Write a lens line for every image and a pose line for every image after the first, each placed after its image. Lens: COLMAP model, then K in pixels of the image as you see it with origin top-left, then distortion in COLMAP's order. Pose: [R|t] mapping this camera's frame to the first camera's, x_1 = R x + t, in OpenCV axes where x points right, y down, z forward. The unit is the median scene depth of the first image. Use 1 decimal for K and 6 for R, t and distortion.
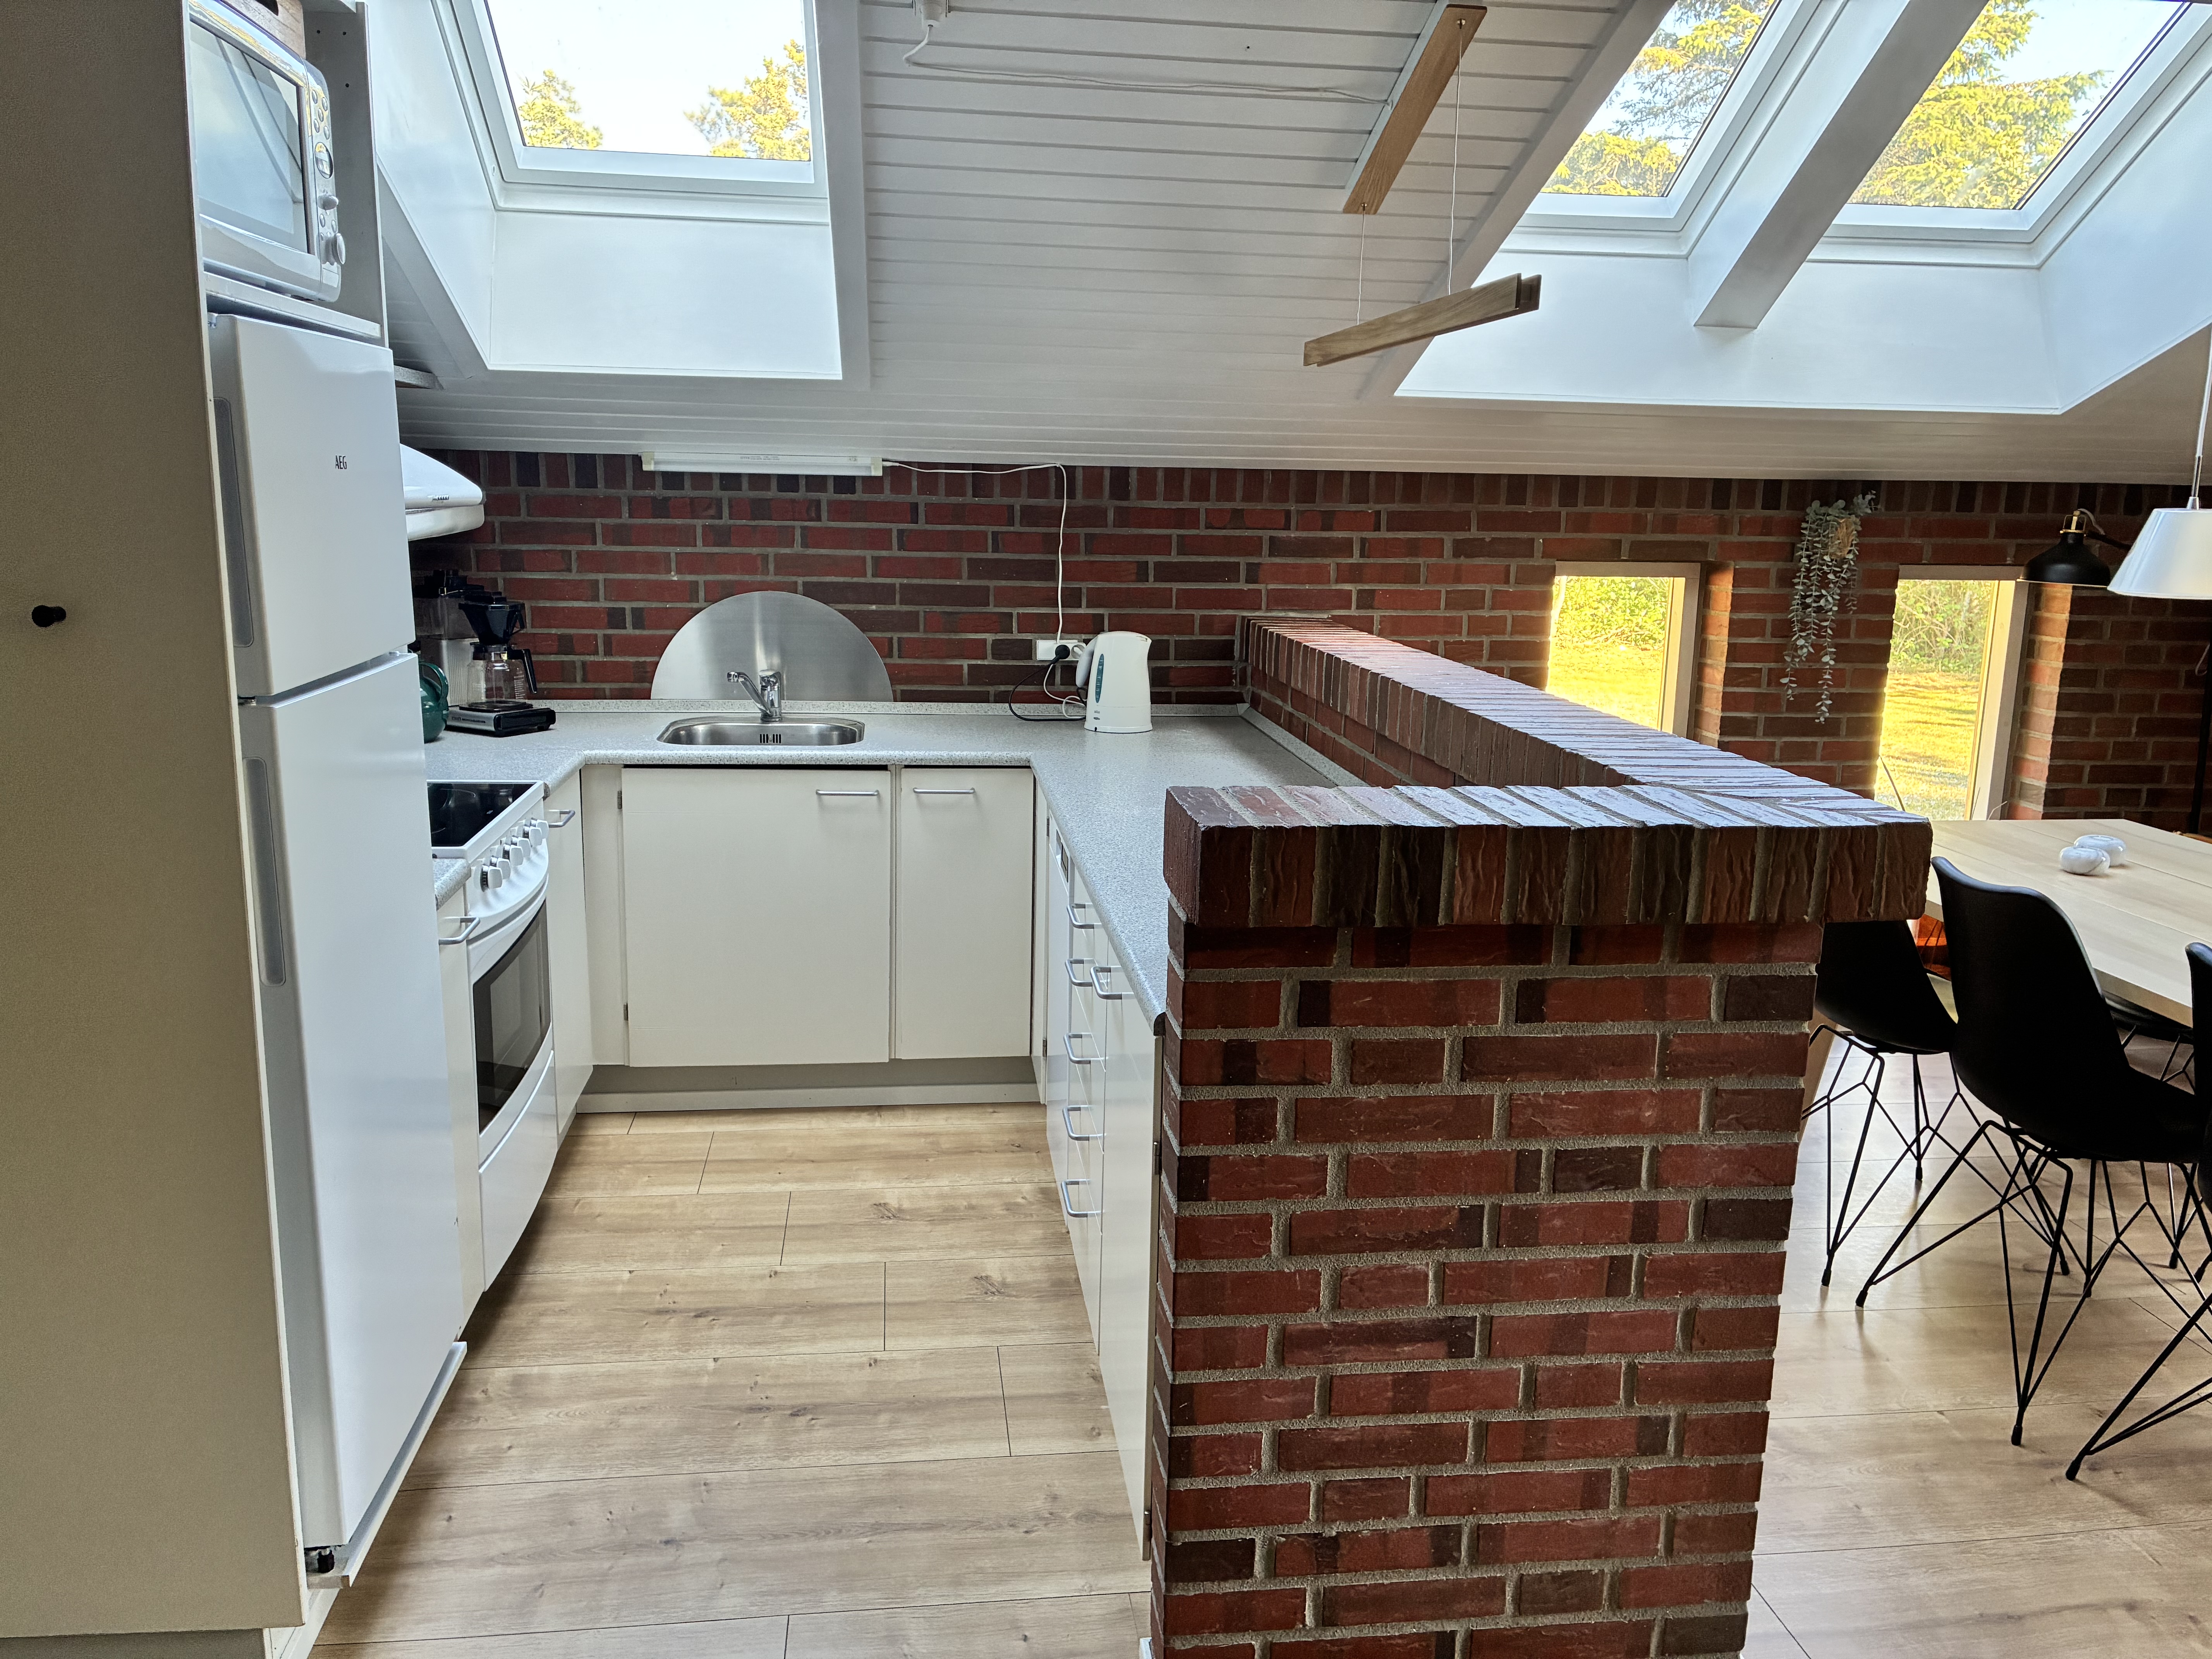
lens RADIAL K [[1679.4, 0, 1102.0], [0, 1679.4, 812.7], [0, 0, 1]] dist [0.025985, -0.030313]
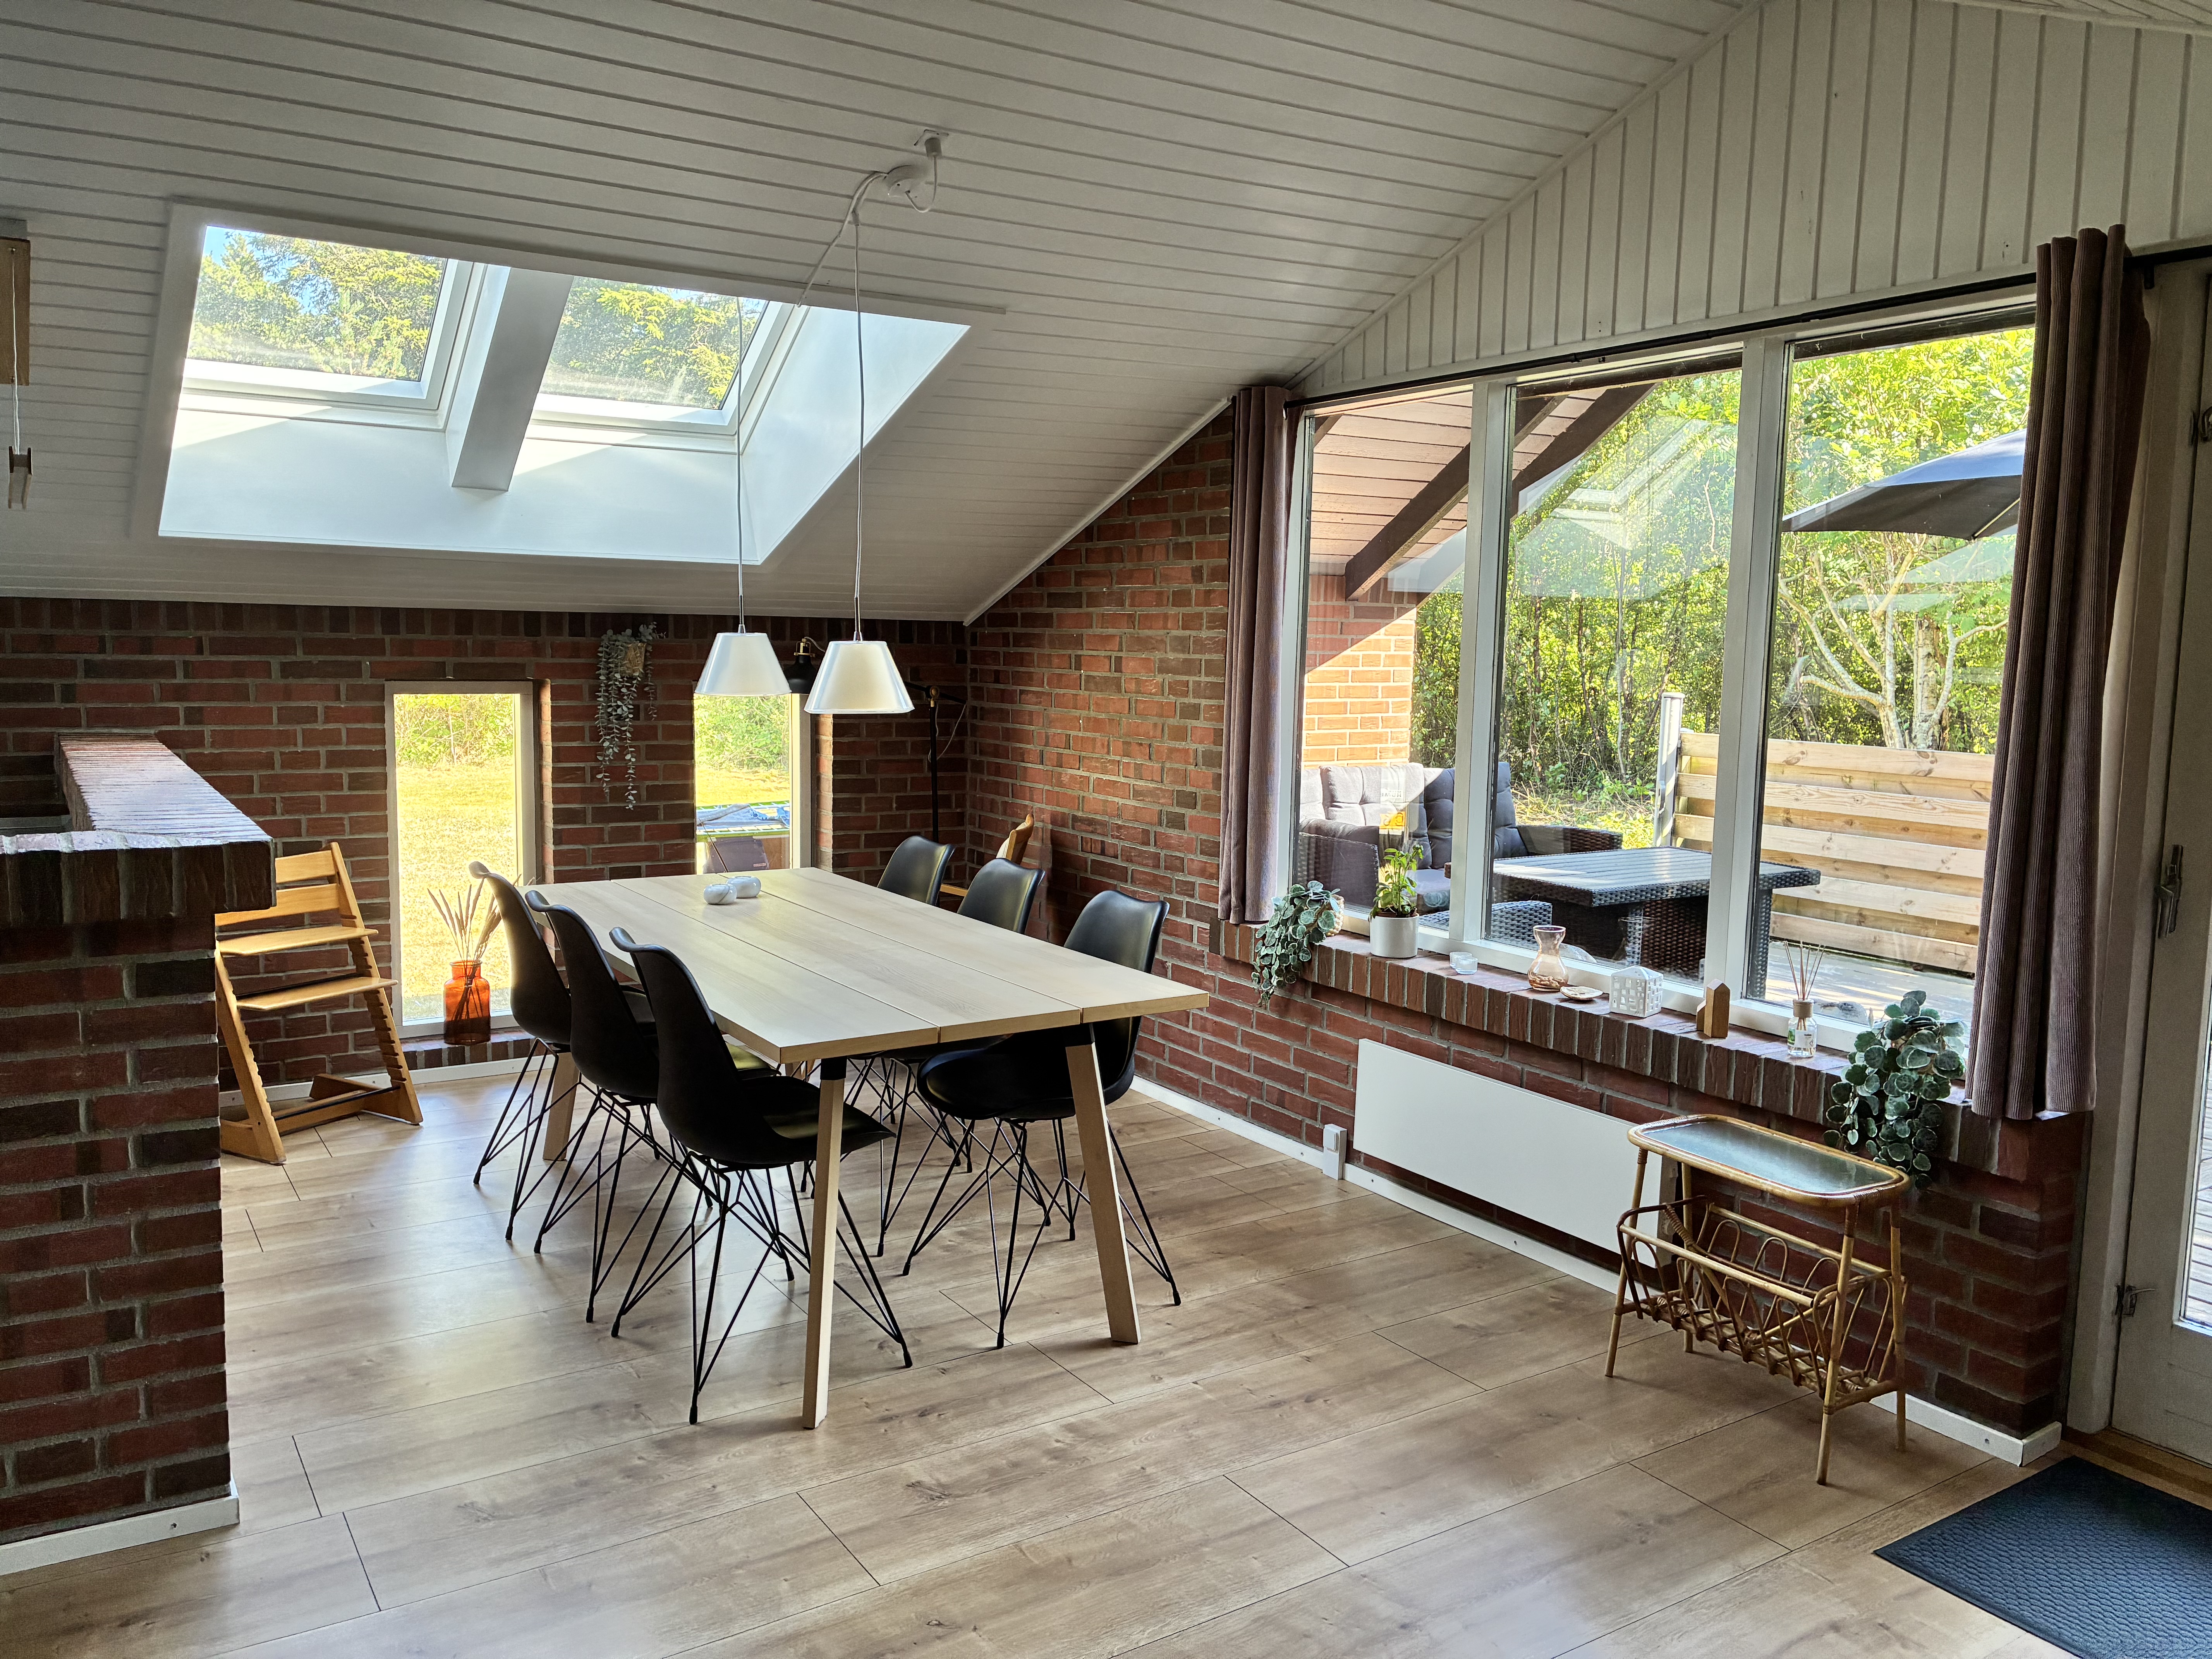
lens RADIAL K [[1679.4, 0, 1115.2], [0, 1679.4, 835.9], [0, 0, 1]] dist [0.025985, -0.030313]
pose [[0.906018, -0.050600, 0.420203, 0.238329], [0.079128, 0.995573, -0.050727, 0.057547], [-0.415776, 0.079210, 0.906011, -0.260137]]
